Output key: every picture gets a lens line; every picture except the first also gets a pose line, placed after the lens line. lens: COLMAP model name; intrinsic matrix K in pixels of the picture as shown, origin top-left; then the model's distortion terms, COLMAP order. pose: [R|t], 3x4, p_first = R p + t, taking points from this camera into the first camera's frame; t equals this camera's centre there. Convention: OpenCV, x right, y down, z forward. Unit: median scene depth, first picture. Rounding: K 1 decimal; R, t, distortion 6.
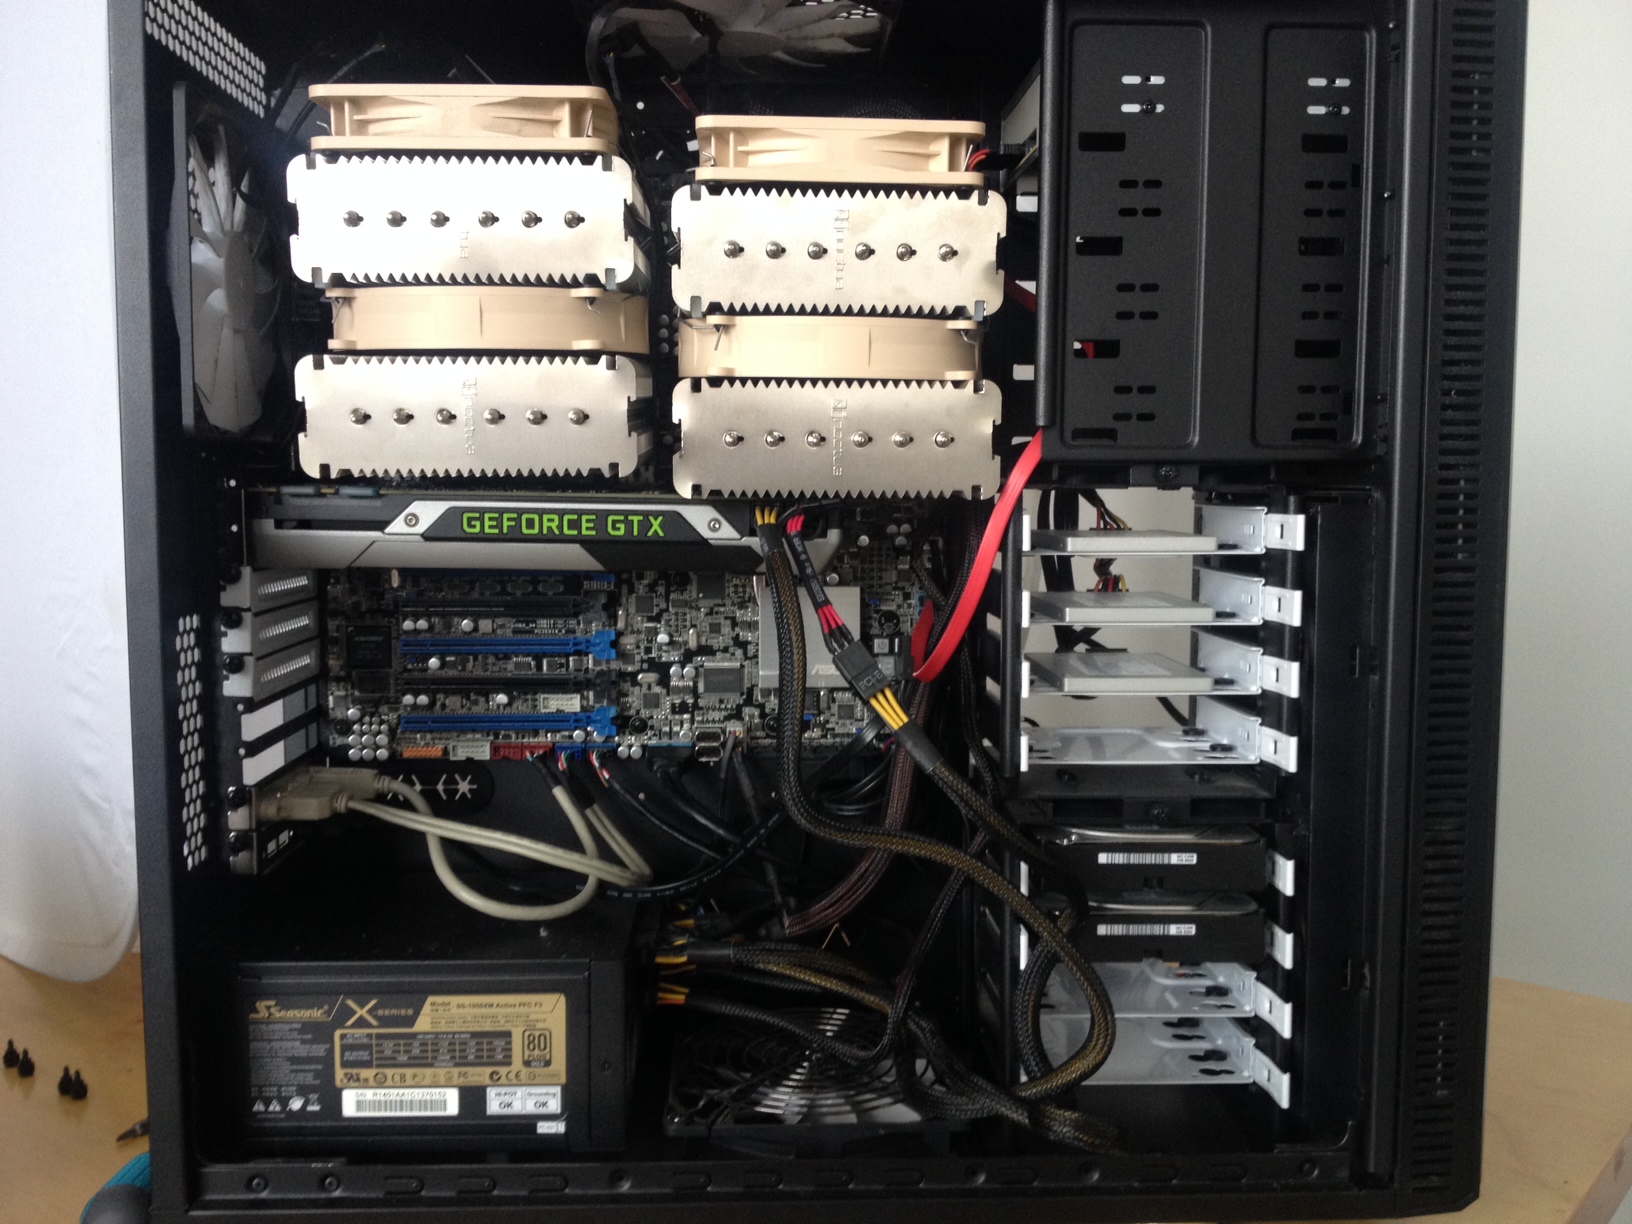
lens RADIAL K [[1571.5, 0, 819.7], [0, 1571.5, 609.3], [0, 0, 1]] dist [0.010449, 0.000000]
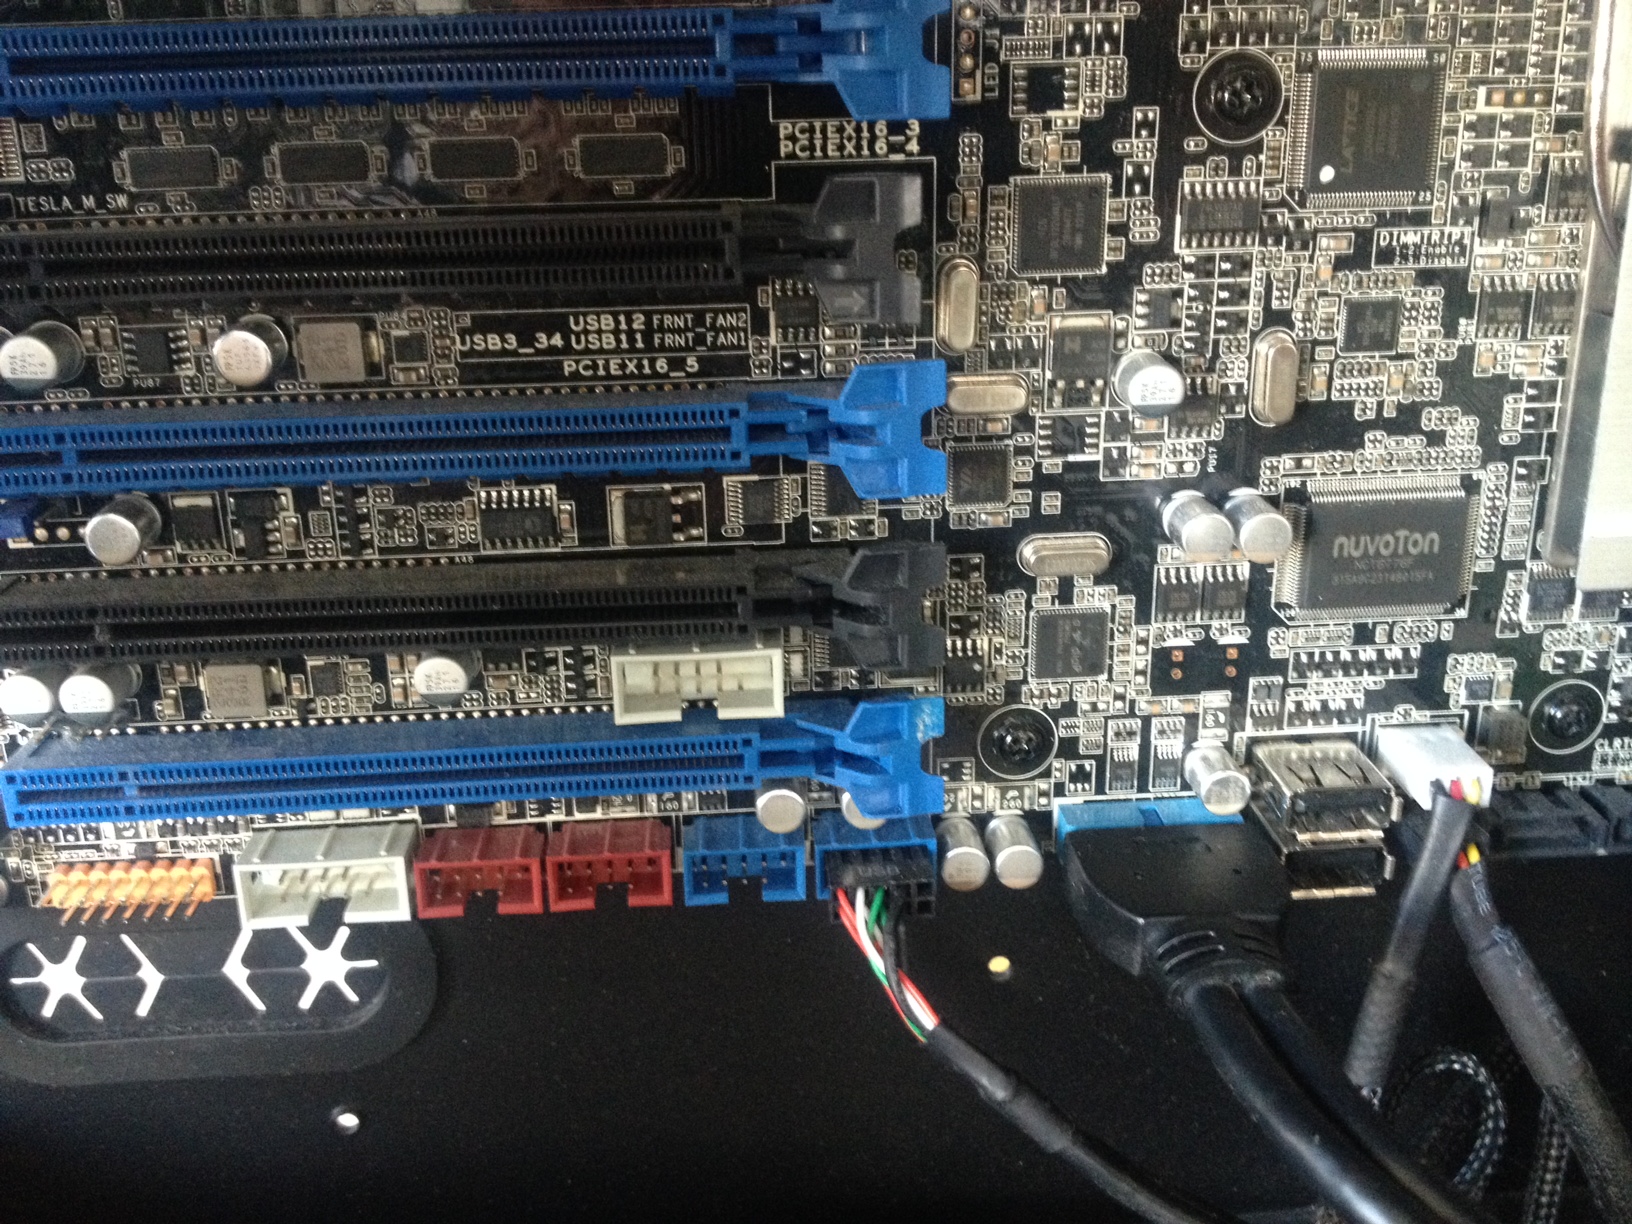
lens RADIAL K [[1571.5, 0, 815.1], [0, 1571.5, 618.3], [0, 0, 1]] dist [0.010449, 0.000000]
pose [[0.999403, -0.033597, 0.008059, -0.148349], [0.030566, 0.968514, 0.247075, -0.005392], [-0.016107, -0.246682, 0.968963, 0.774942]]
